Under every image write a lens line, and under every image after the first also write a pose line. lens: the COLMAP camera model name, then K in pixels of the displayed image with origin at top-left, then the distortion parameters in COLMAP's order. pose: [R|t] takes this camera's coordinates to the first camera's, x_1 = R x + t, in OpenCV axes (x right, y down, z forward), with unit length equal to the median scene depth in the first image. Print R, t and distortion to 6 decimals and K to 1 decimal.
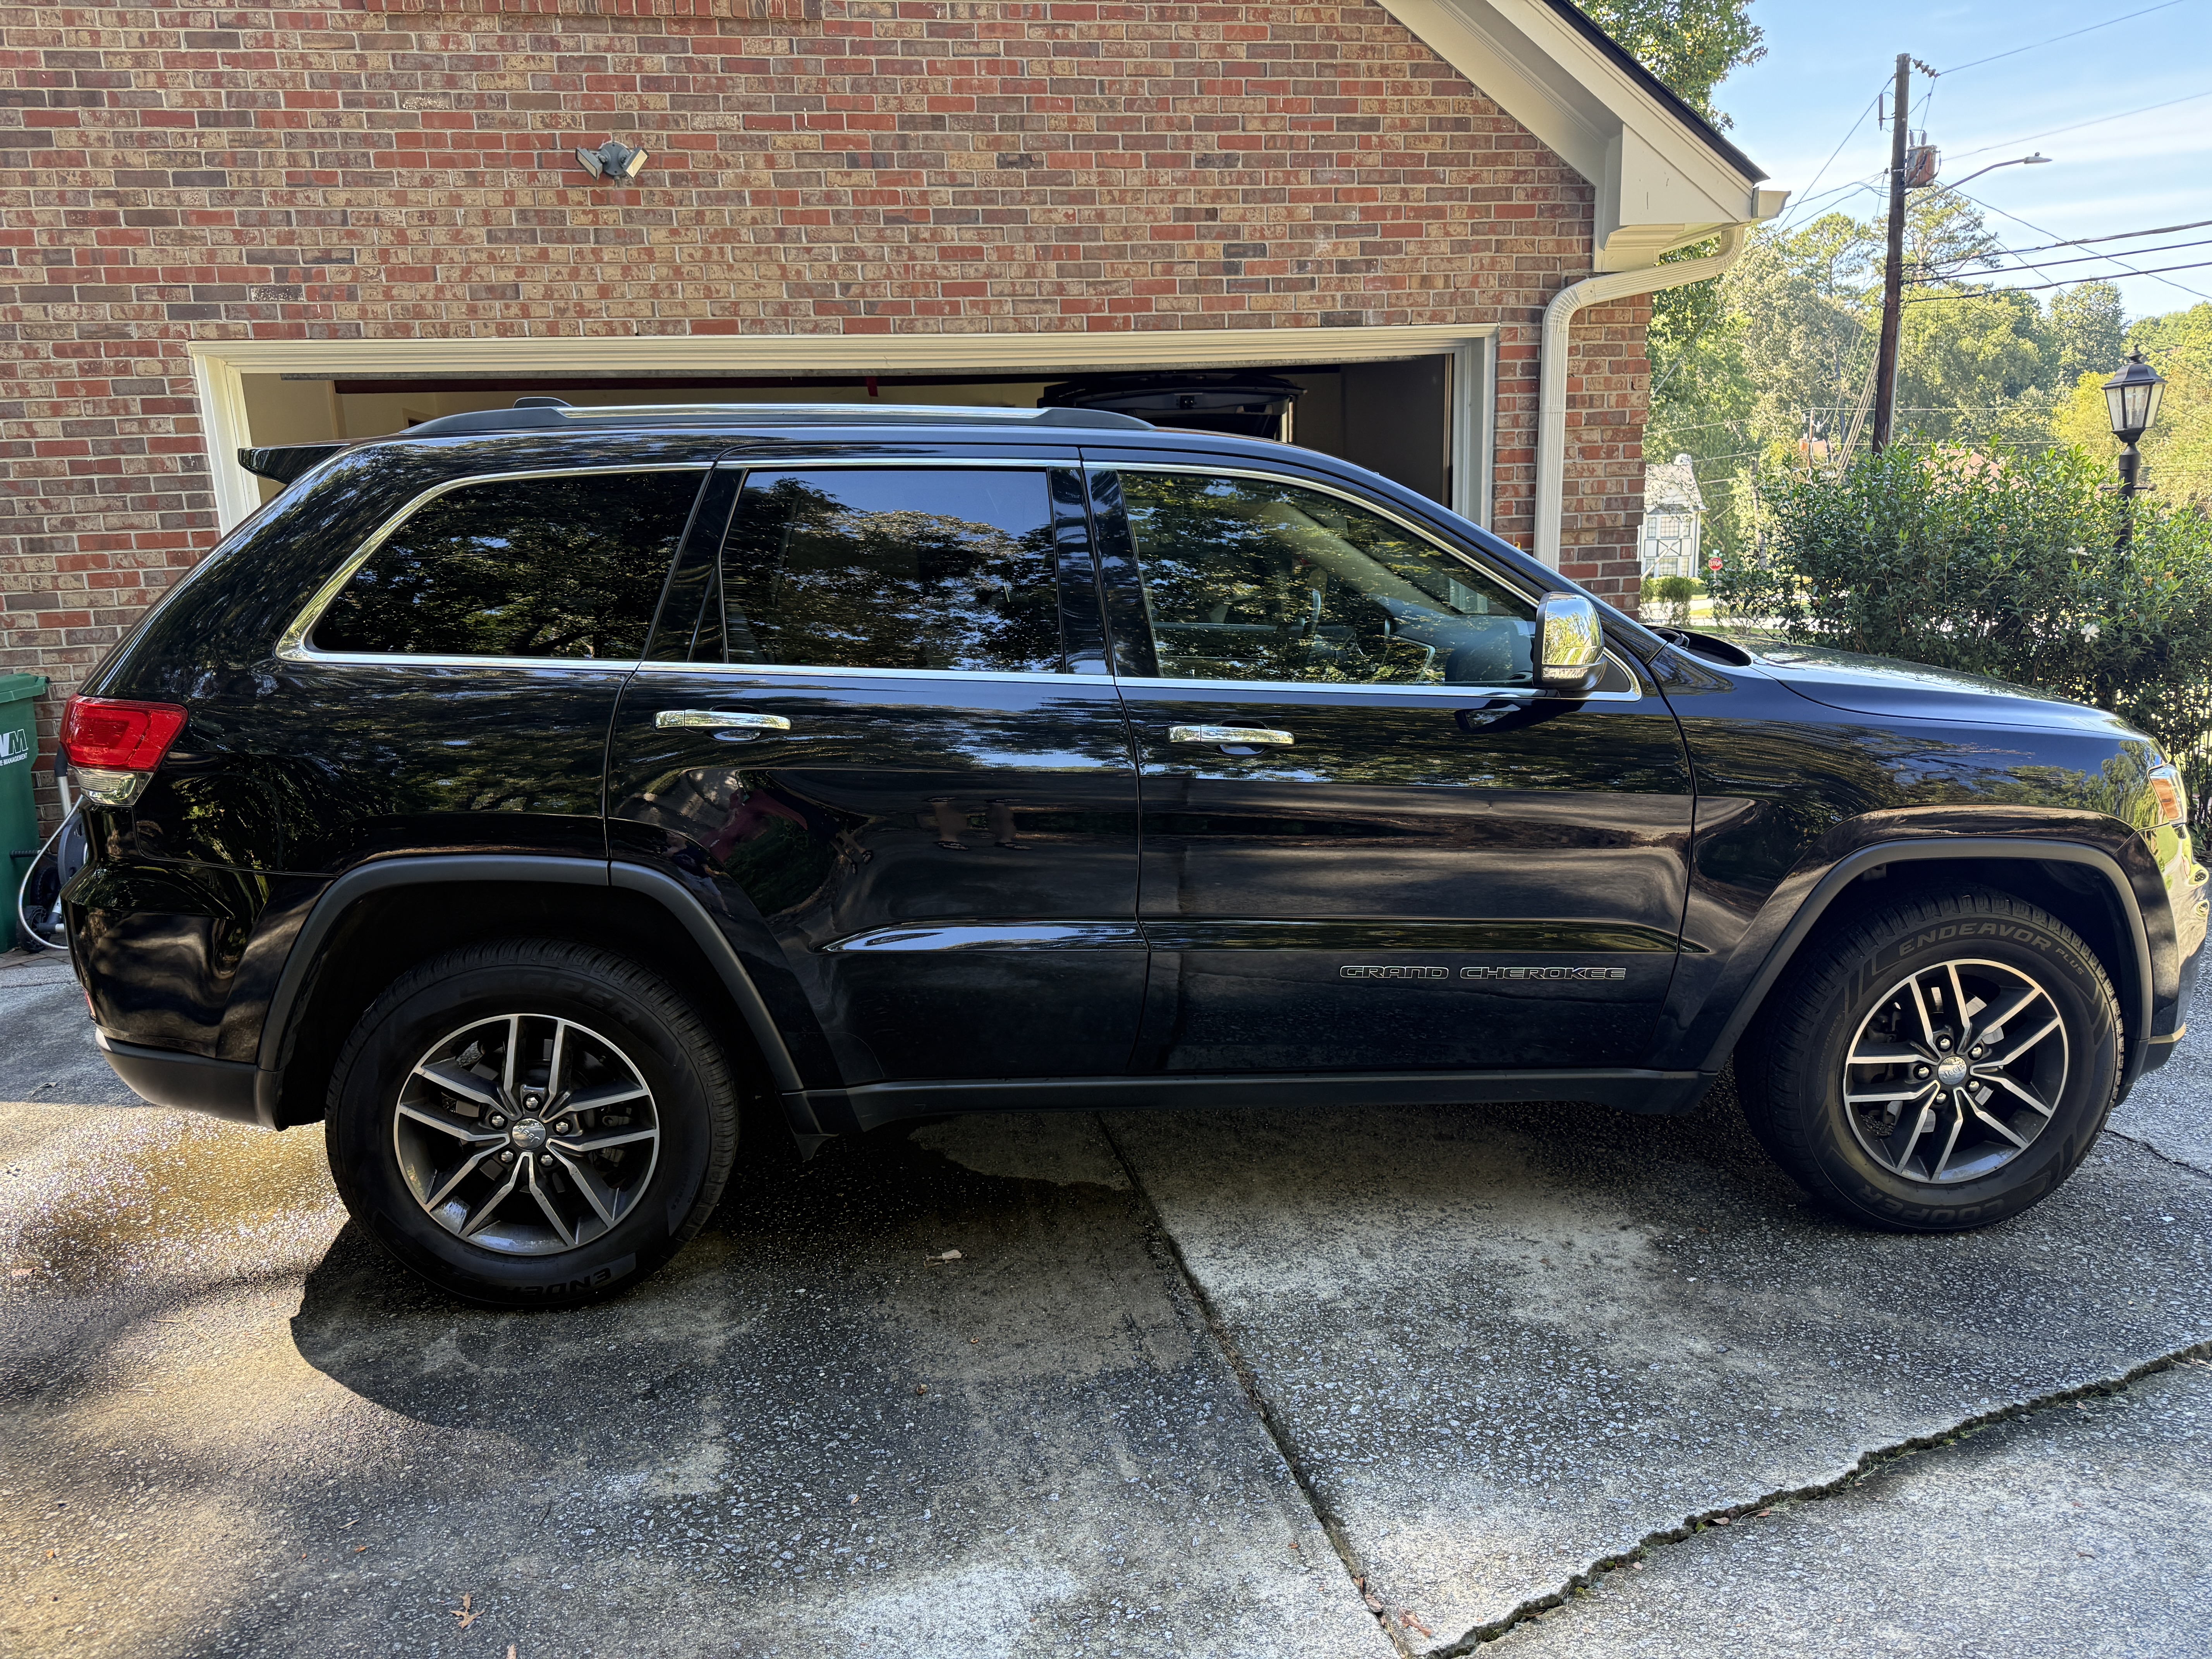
lens RADIAL K [[1520.3, 0, 1106.5], [0, 1520.3, 832.4], [0, 0, 1]] dist [-0.038117, 0.001327]
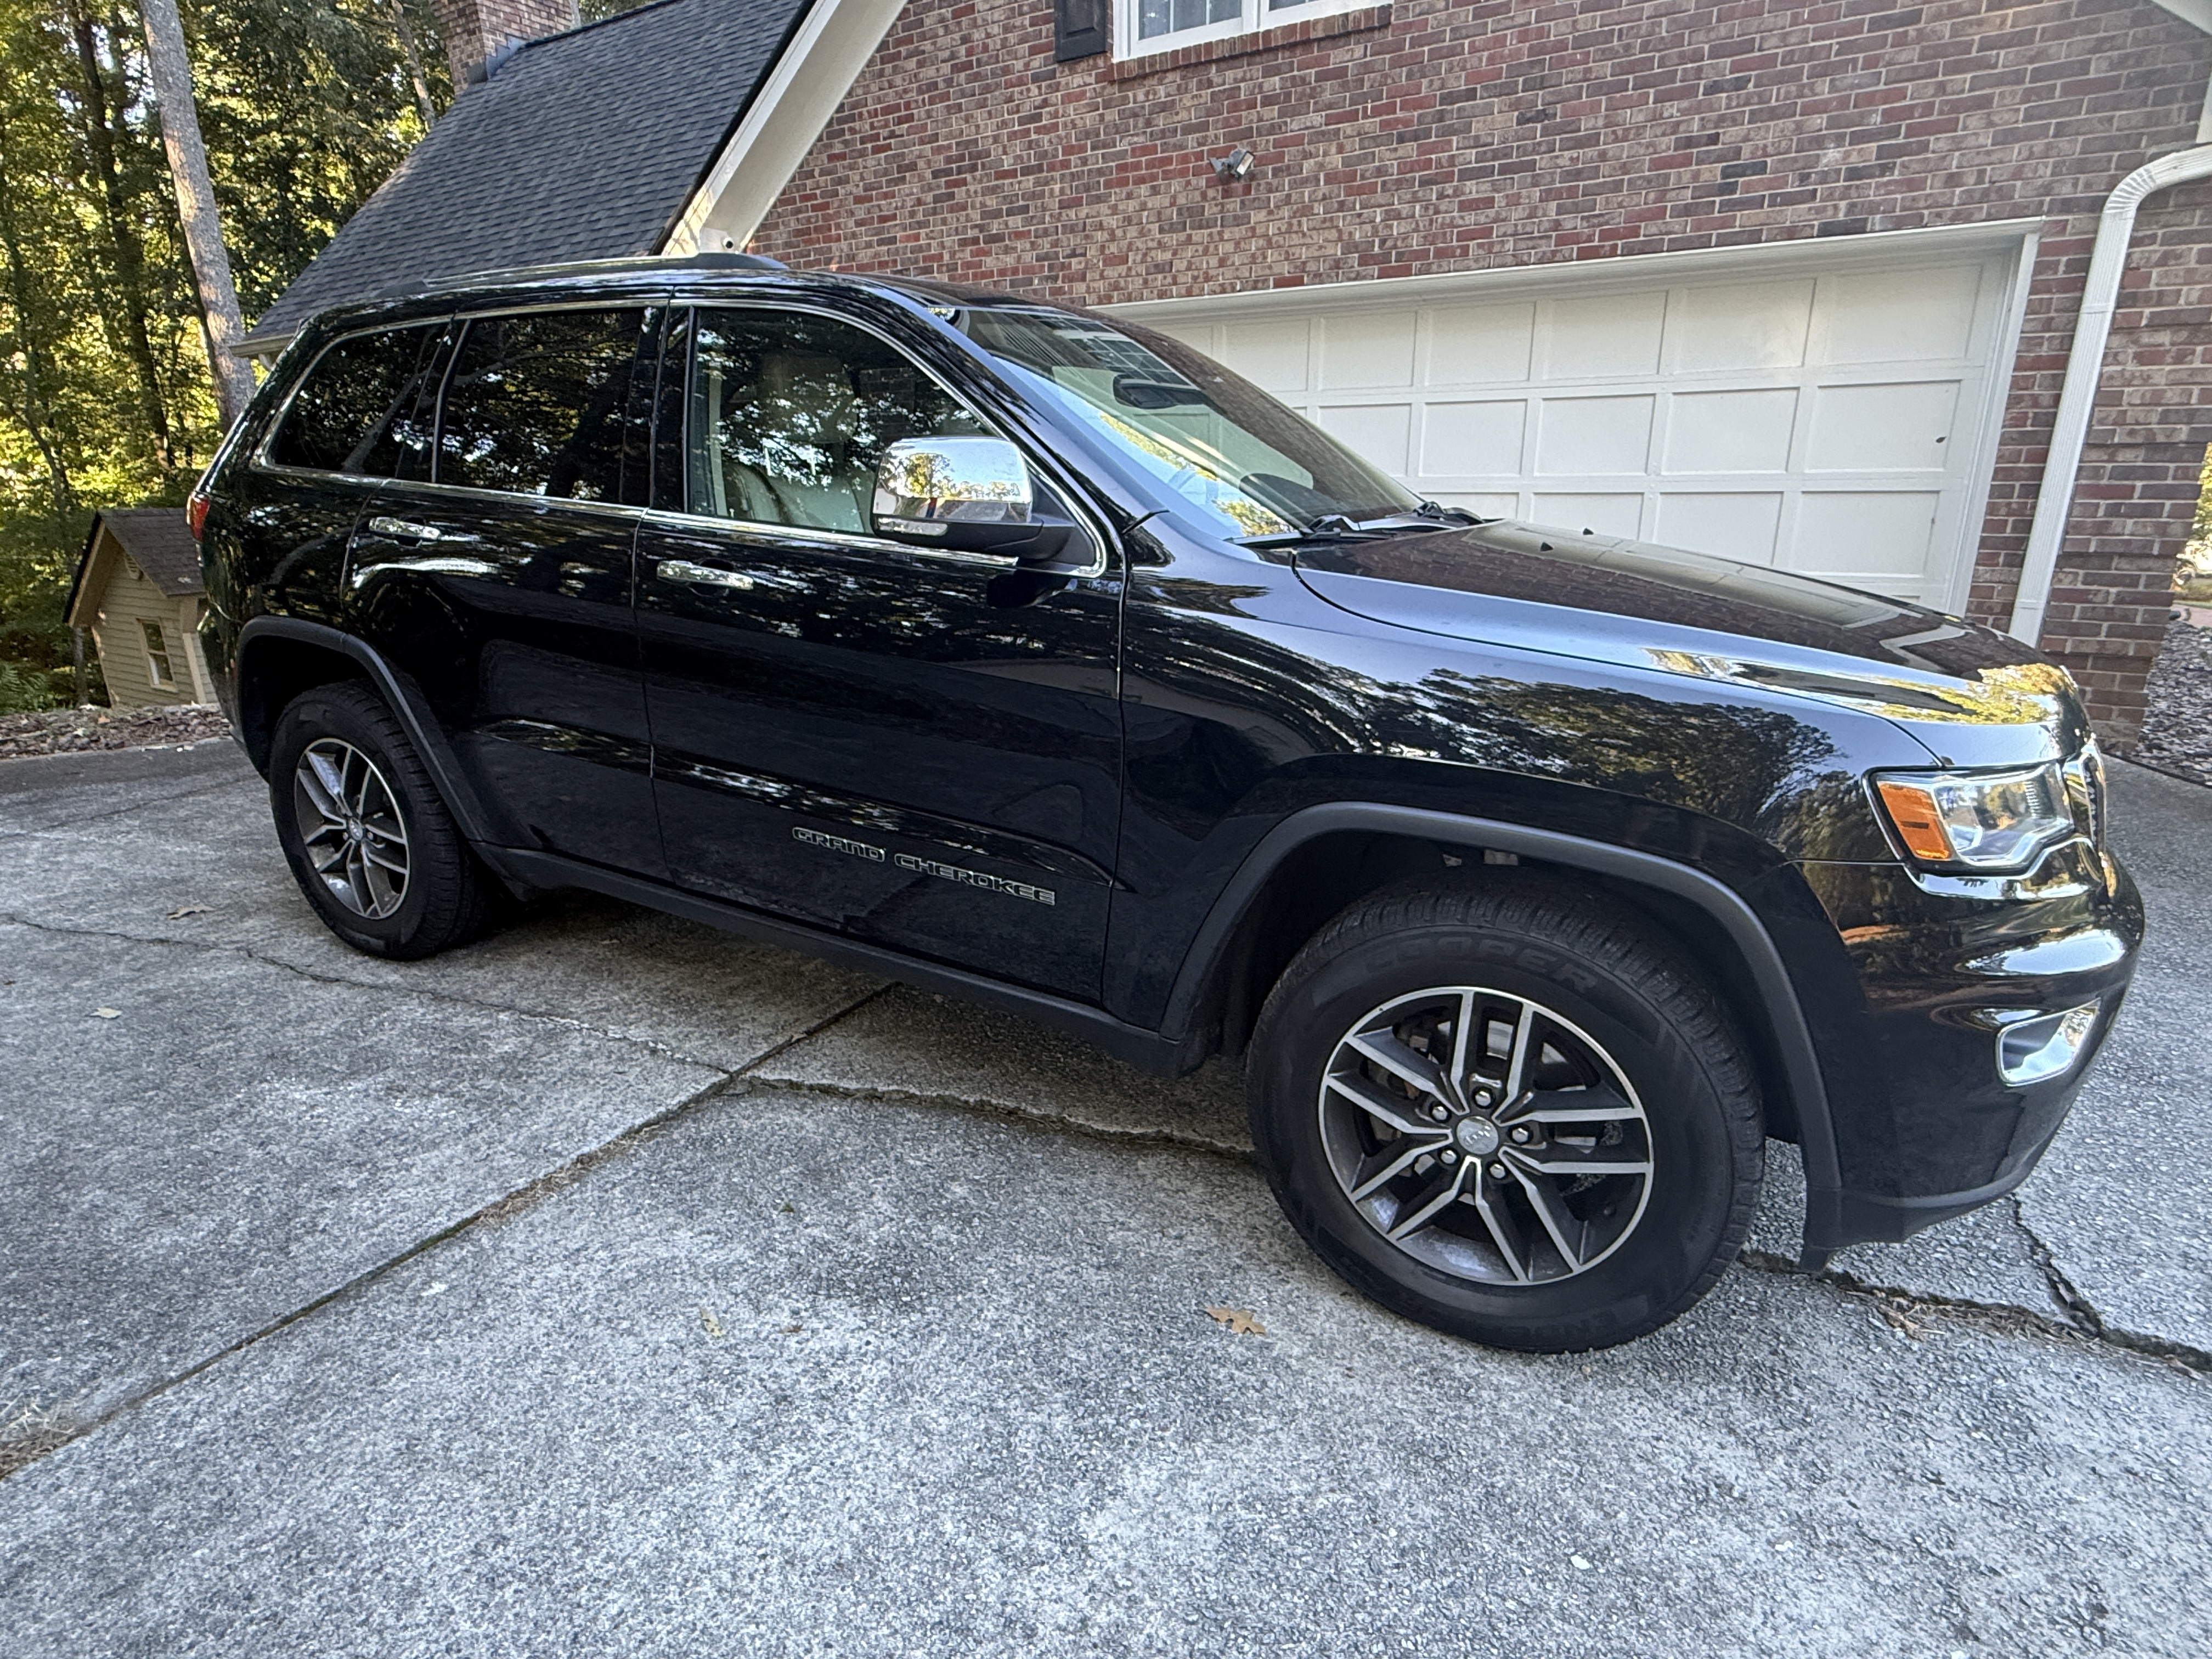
lens RADIAL K [[1183.9, 0, 1103.2], [0, 1183.9, 830.3], [0, 0, 1]] dist [-0.035177, 0.000622]
pose [[0.723997, 0.223768, -0.652501, 0.428413], [-0.133971, 0.973524, 0.185208, -0.022268], [0.676669, -0.046674, 0.734807, 0.072600]]
